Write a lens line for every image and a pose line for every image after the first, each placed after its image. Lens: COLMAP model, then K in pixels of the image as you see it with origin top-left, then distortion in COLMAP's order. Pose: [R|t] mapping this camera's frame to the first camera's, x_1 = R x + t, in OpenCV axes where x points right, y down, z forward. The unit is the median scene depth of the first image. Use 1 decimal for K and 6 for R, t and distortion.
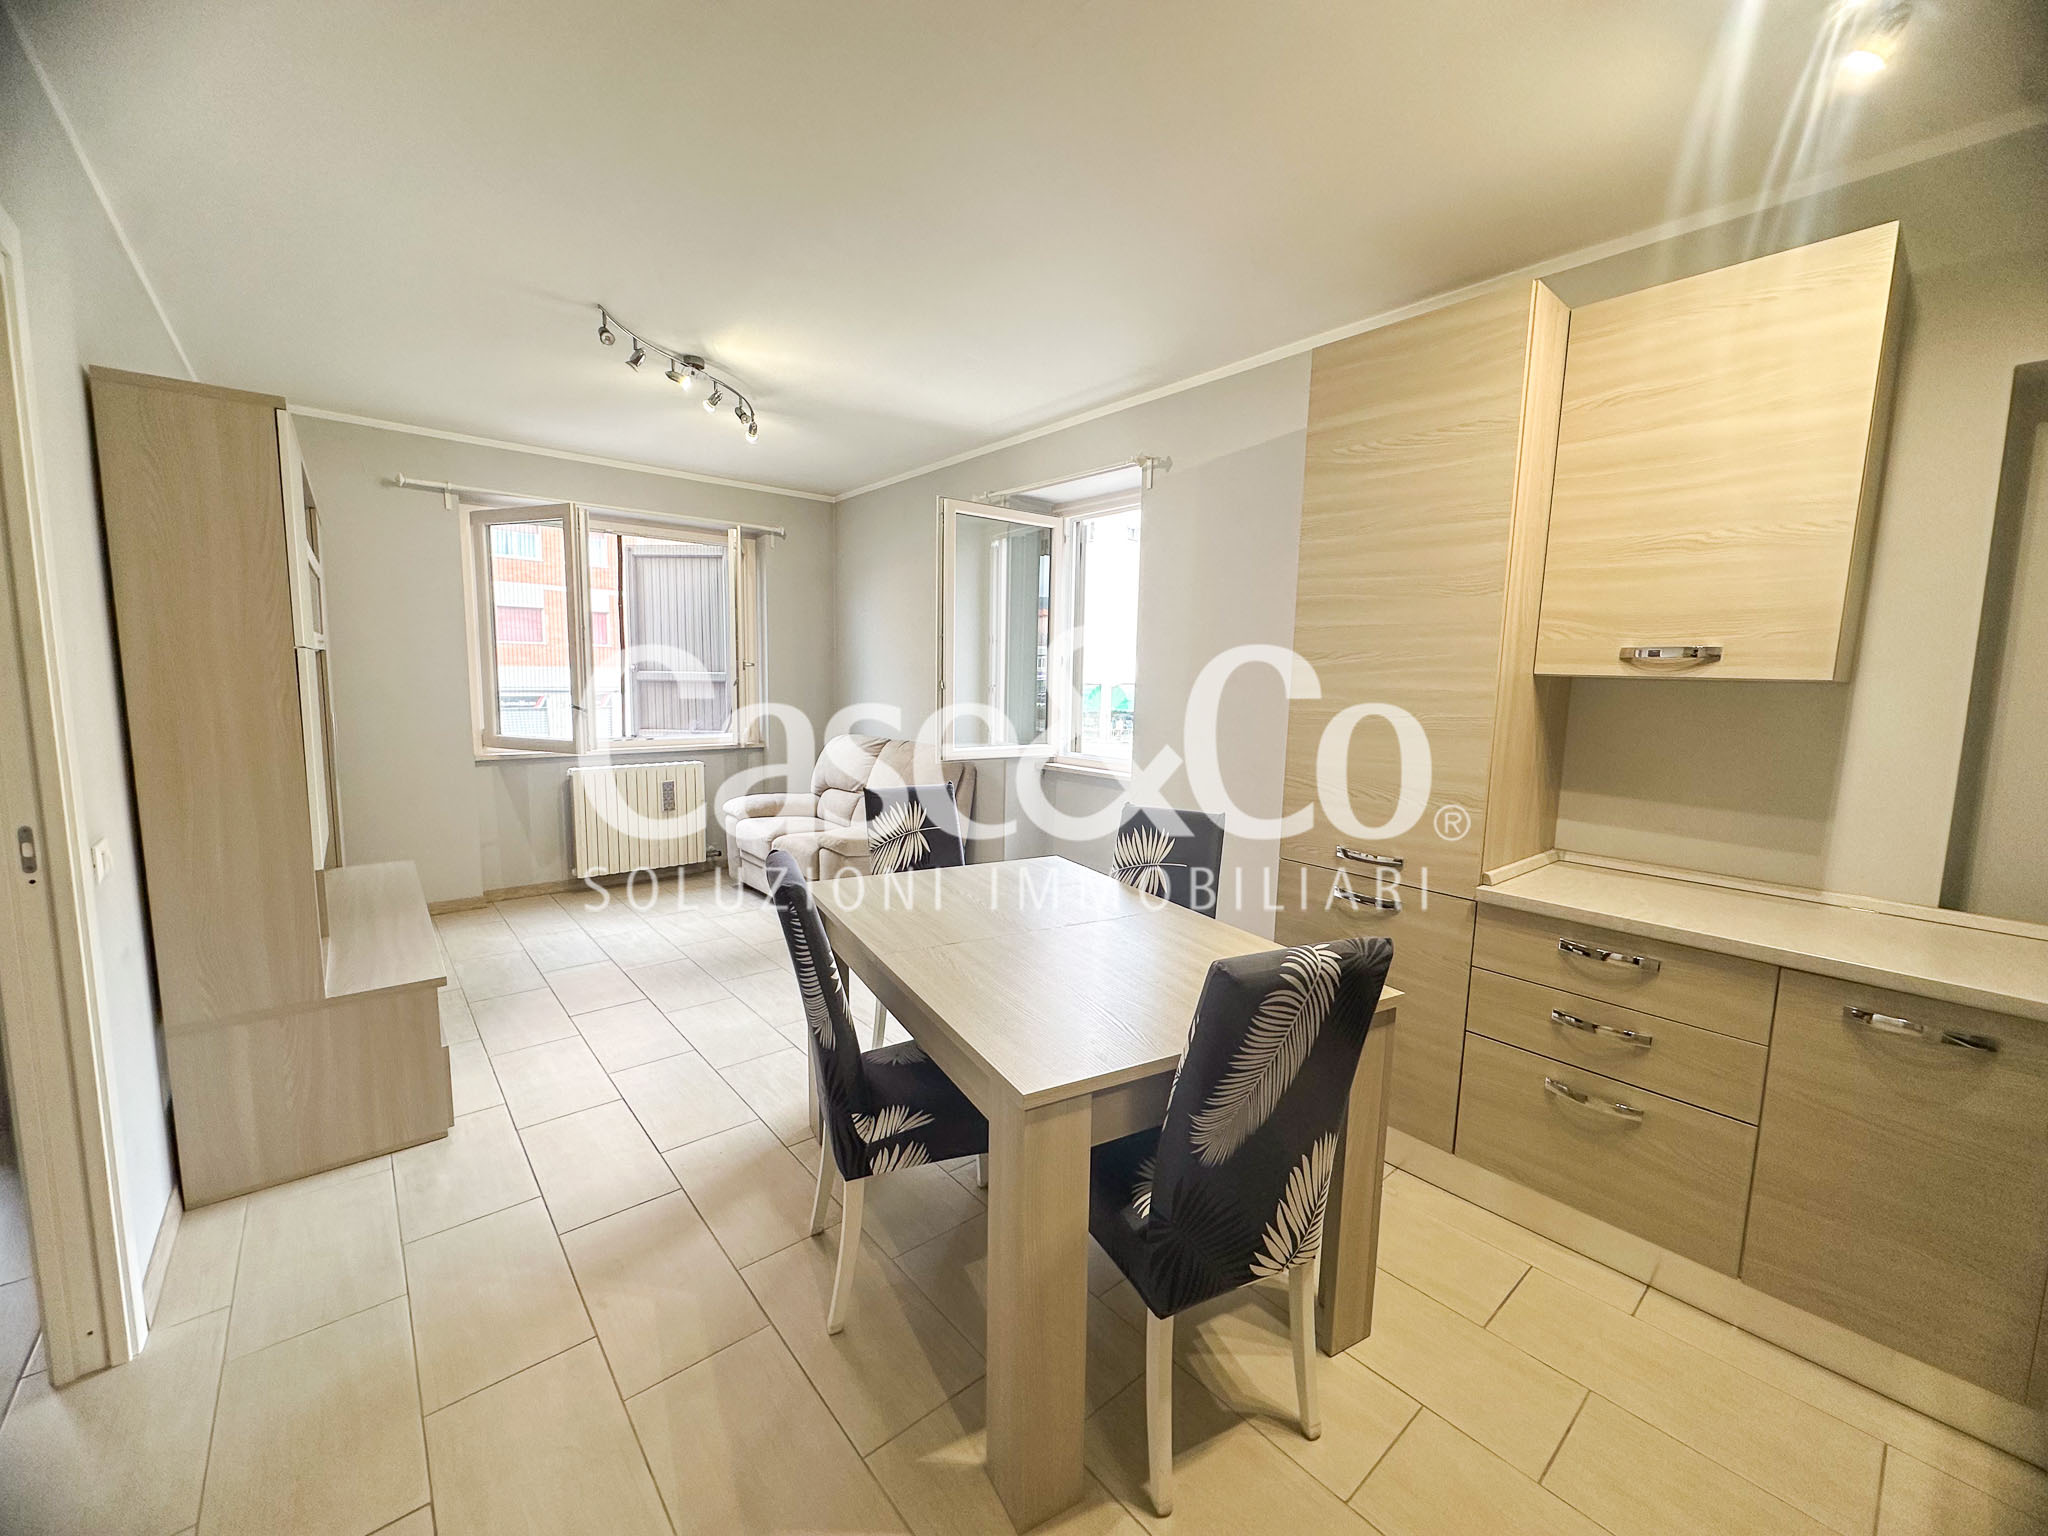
lens RADIAL K [[819.1, 0, 1024.0], [0, 819.1, 768.0], [0, 0, 1]] dist [-0.001254, -0.000041]
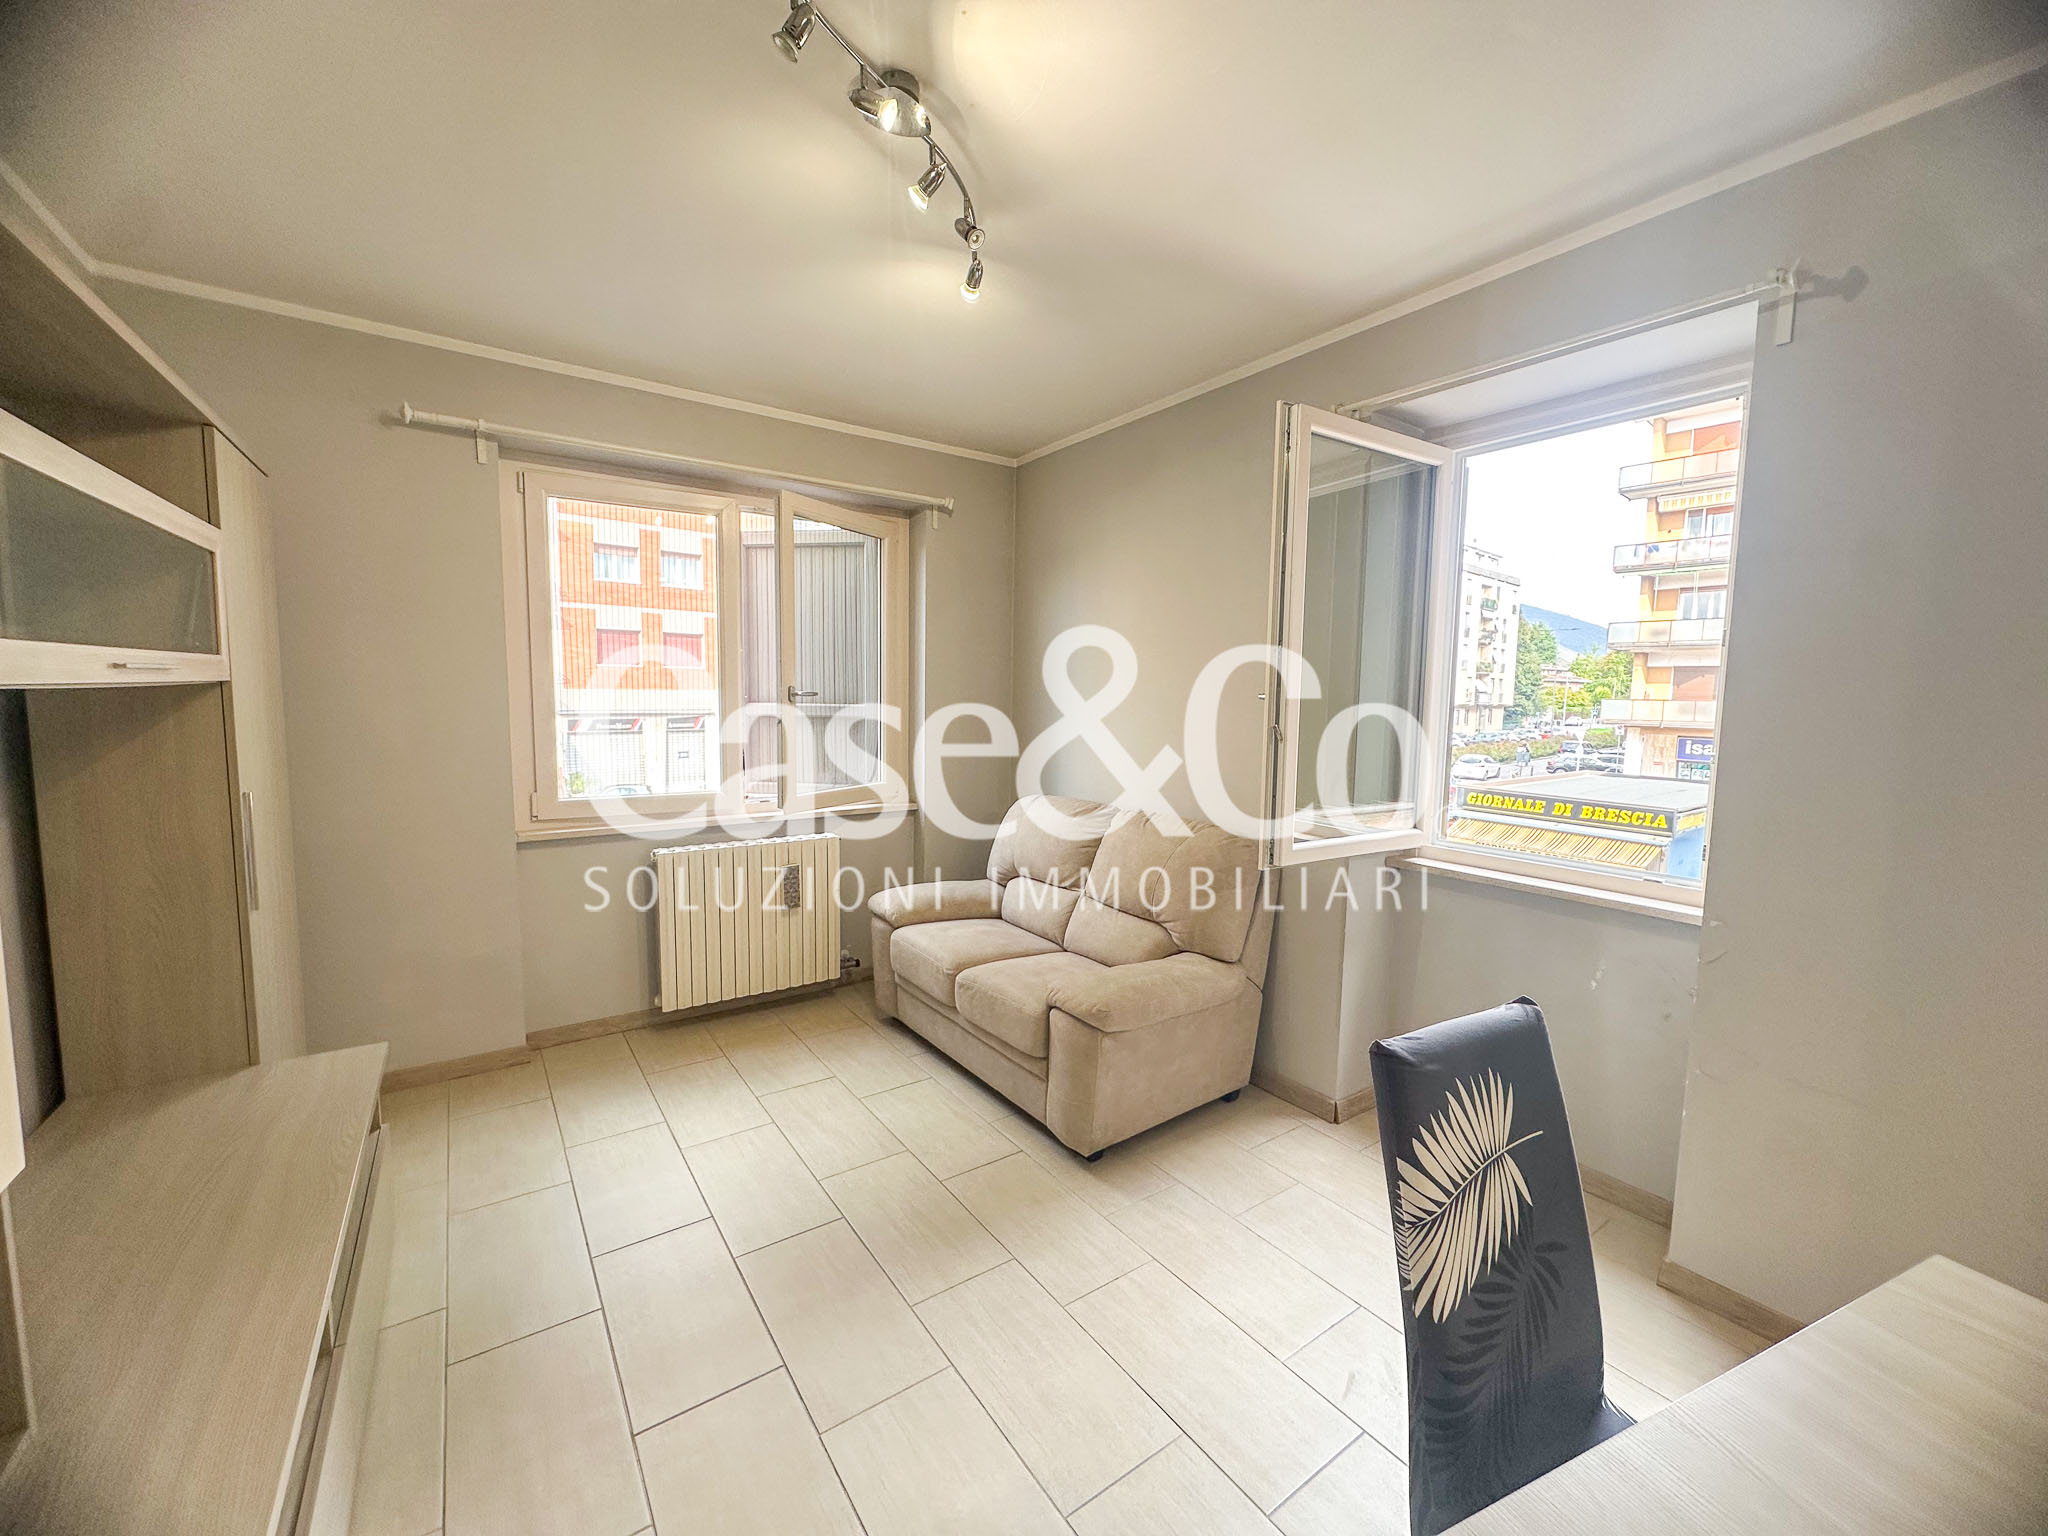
lens RADIAL K [[814.2, 0, 1024.0], [0, 814.2, 768.0], [0, 0, 1]] dist [-0.007912, -0.000142]
pose [[0.995882, 0.003722, -0.090583, -0.209536], [-0.005803, 0.999725, -0.022721, -0.060251], [0.090474, 0.023153, 0.995630, 0.395395]]
